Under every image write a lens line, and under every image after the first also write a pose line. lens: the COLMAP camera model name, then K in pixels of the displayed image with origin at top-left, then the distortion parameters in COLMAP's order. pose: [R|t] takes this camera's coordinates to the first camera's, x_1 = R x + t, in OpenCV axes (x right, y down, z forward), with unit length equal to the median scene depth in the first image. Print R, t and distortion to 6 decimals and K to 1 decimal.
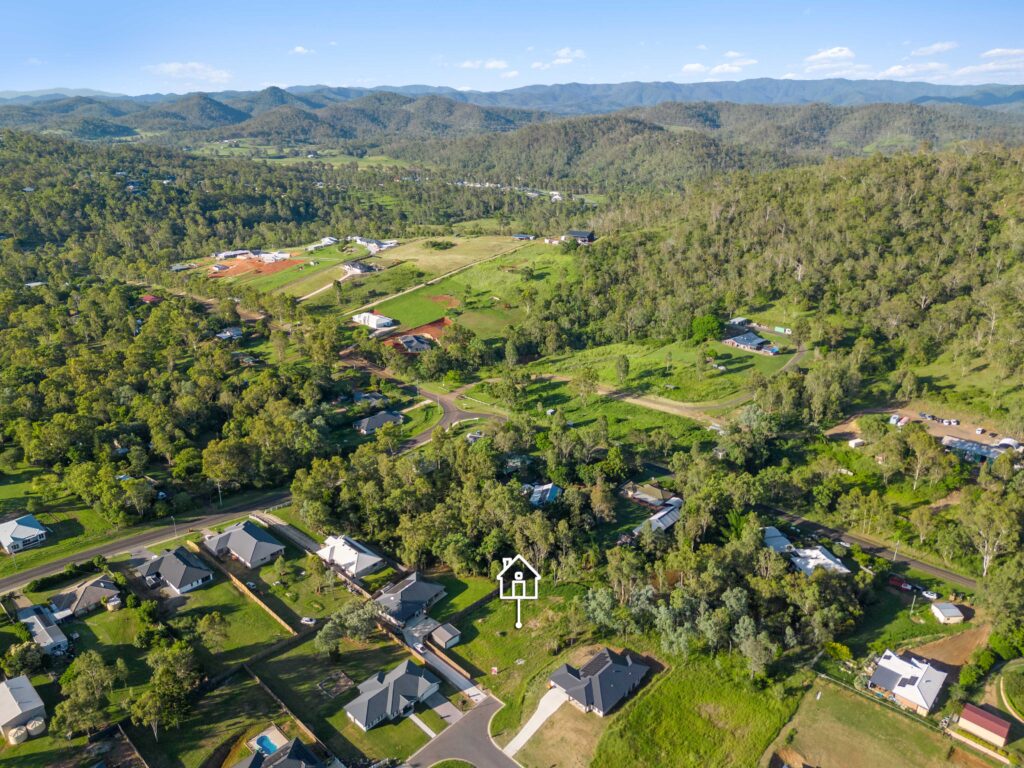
lens RADIAL K [[716.2, 0, 512.0], [0, 716.2, 384.0], [0, 0, 1]] dist [0.044012, -0.003881]
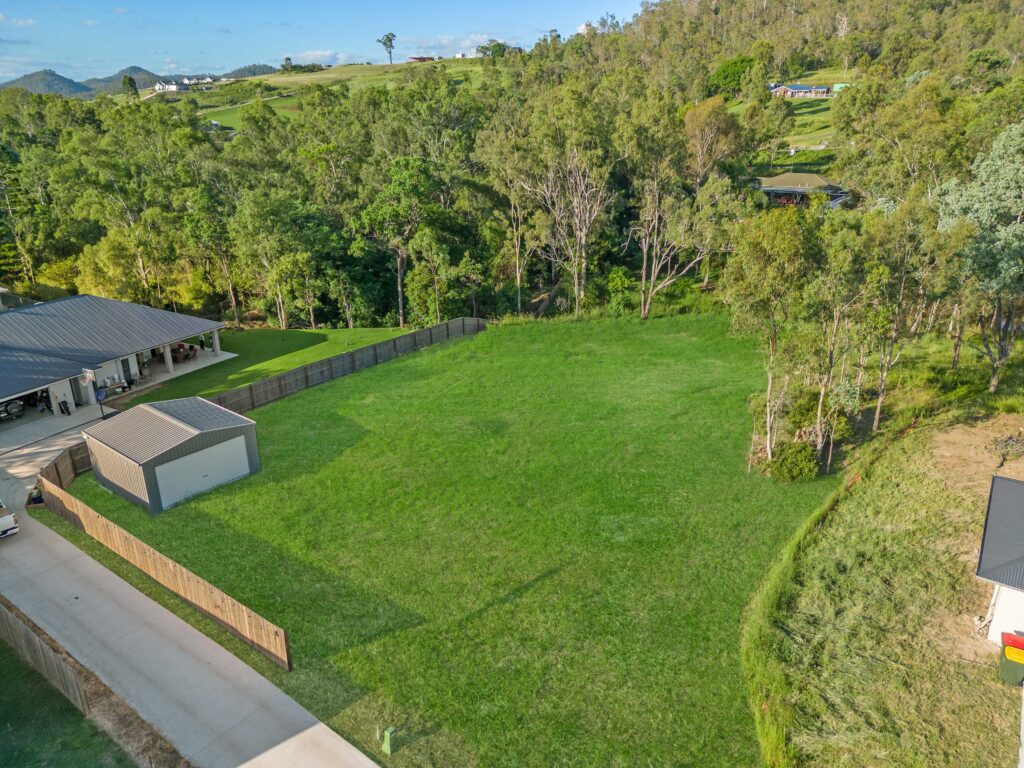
lens RADIAL K [[716.2, 0, 512.0], [0, 716.2, 384.0], [0, 0, 1]] dist [0.044012, -0.003881]
pose [[0.989650, -0.049647, 0.134640, -0.032482], [0.049354, 0.998766, 0.005520, 0.343802], [-0.134748, 0.001183, 0.990879, 0.827591]]
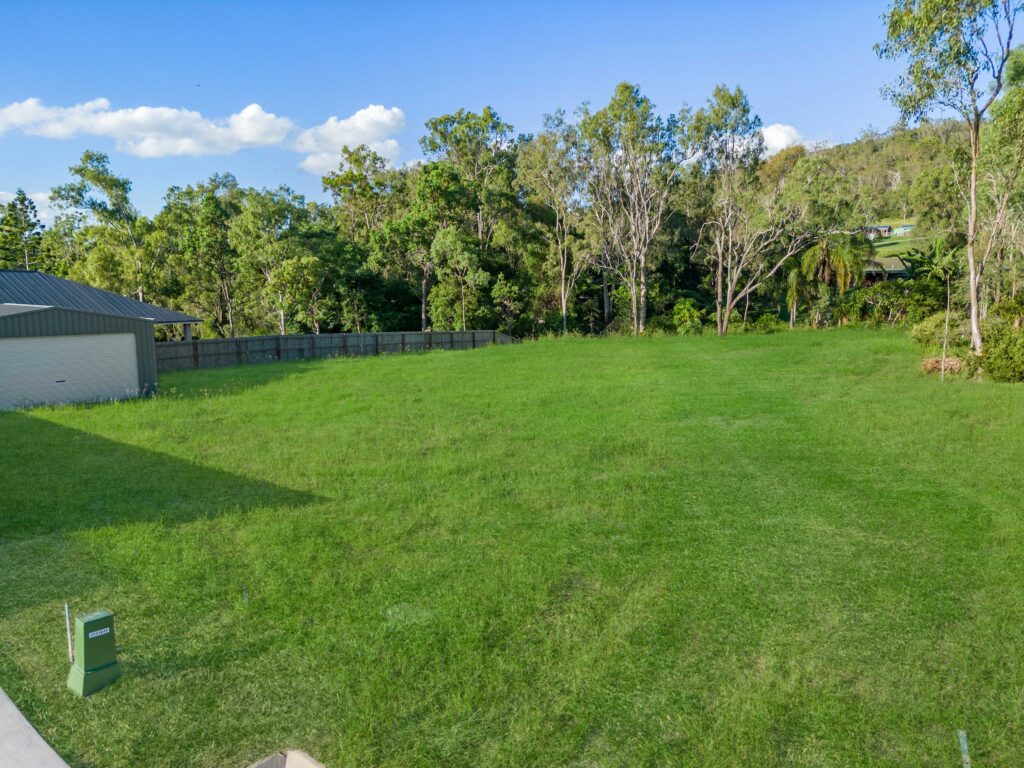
lens RADIAL K [[716.2, 0, 512.0], [0, 716.2, 384.0], [0, 0, 1]] dist [0.044012, -0.003881]
pose [[0.997858, -0.006336, 0.065117, -0.020021], [0.021072, 0.973386, -0.228201, 0.392898], [-0.061938, 0.229084, 0.971434, 0.898937]]
